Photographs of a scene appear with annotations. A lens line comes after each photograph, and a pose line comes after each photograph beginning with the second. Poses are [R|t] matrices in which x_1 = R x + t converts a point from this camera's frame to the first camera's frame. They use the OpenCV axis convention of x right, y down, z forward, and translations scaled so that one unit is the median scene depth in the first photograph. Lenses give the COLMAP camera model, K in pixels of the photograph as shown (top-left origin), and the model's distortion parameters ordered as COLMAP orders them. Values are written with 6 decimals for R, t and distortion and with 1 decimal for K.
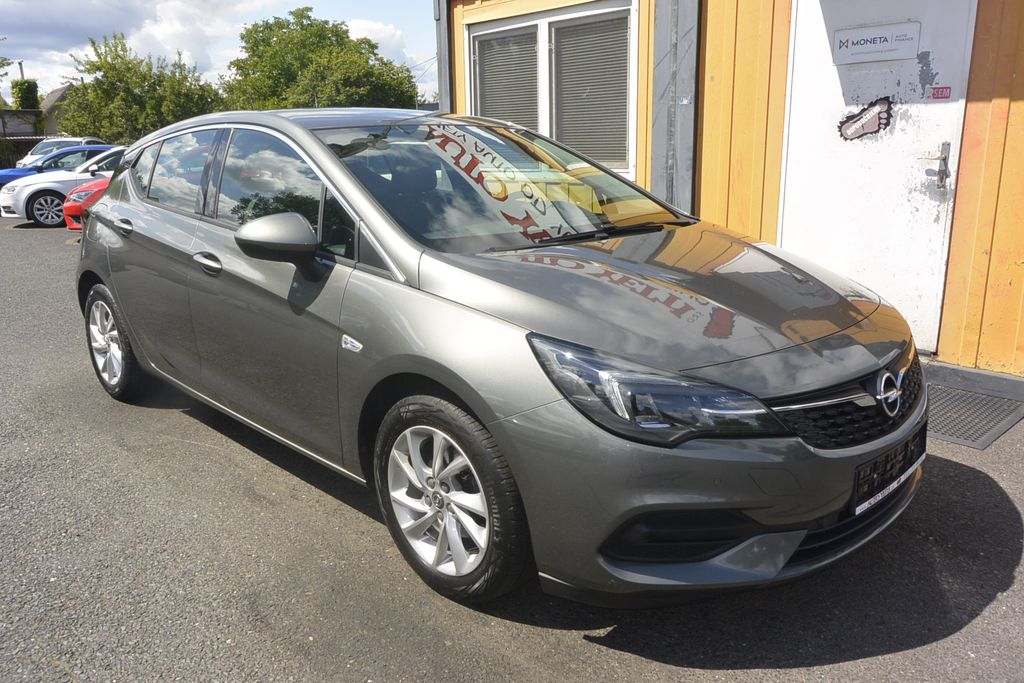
lens RADIAL K [[782.8, 0, 504.0], [0, 782.8, 338.1], [0, 0, 1]] dist [0.007604, -0.001359]
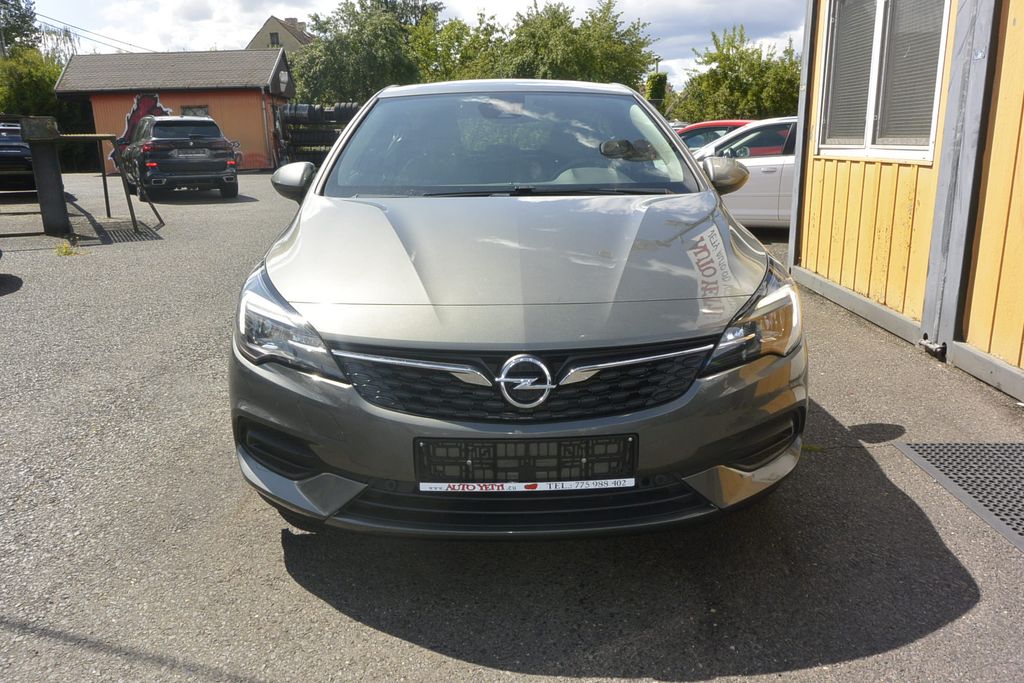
lens RADIAL K [[782.8, 0, 504.0], [0, 782.8, 338.1], [0, 0, 1]] dist [0.007604, -0.001359]
pose [[0.723742, 0.174604, -0.667616, 0.536782], [-0.163989, 0.983263, 0.079380, -0.021858], [0.670302, 0.052031, 0.740262, 0.172540]]
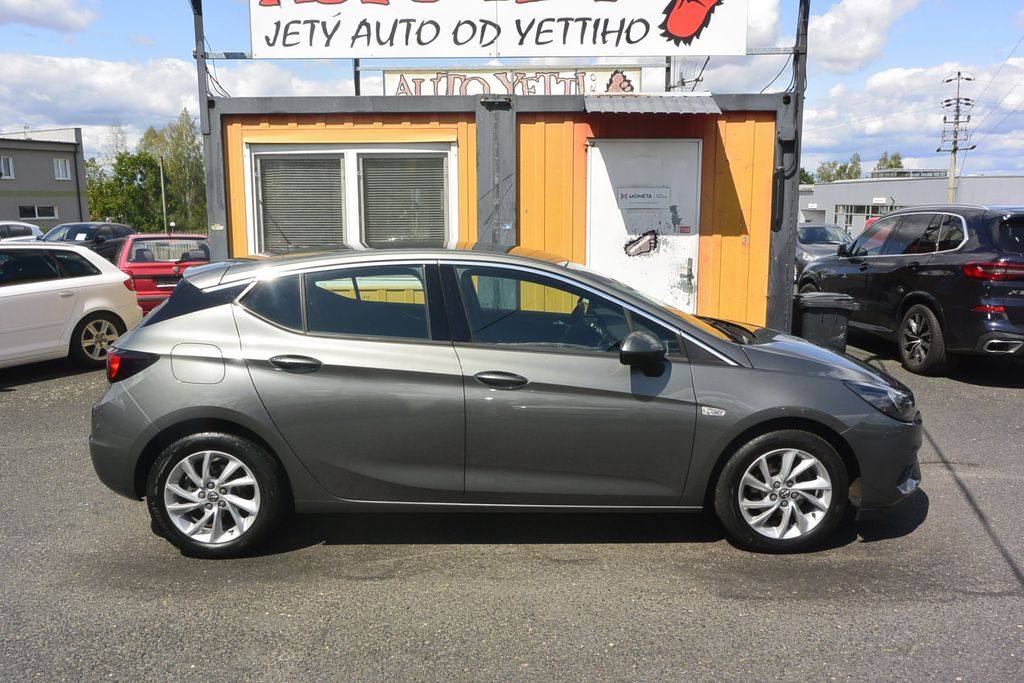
lens RADIAL K [[785.6, 0, 506.8], [0, 785.6, 341.4], [0, 0, 1]] dist [0.004778, -0.003083]
pose [[0.692068, -0.097602, 0.715203, -0.882631], [0.167641, 0.985458, -0.027735, -0.087032], [-0.702096, 0.139092, 0.698366, 0.113841]]
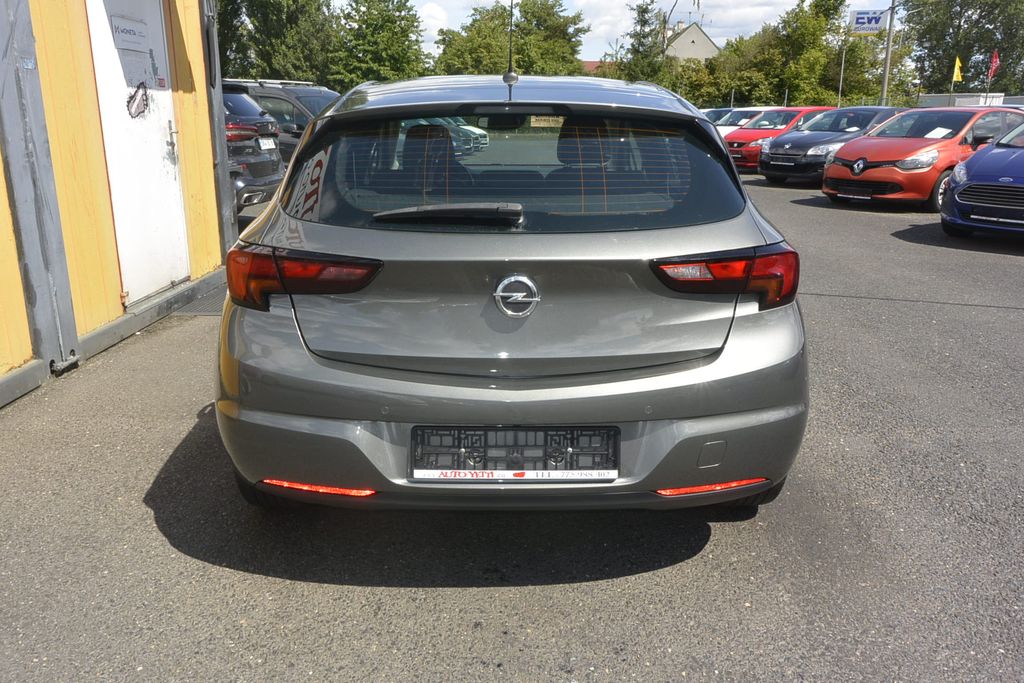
lens RADIAL K [[785.6, 0, 506.8], [0, 785.6, 341.4], [0, 0, 1]] dist [0.004778, -0.003083]
pose [[-0.722811, -0.182775, 0.666437, -0.774990], [0.172835, 0.885924, 0.430427, -0.371461], [-0.669083, 0.426301, -0.608765, 1.503428]]
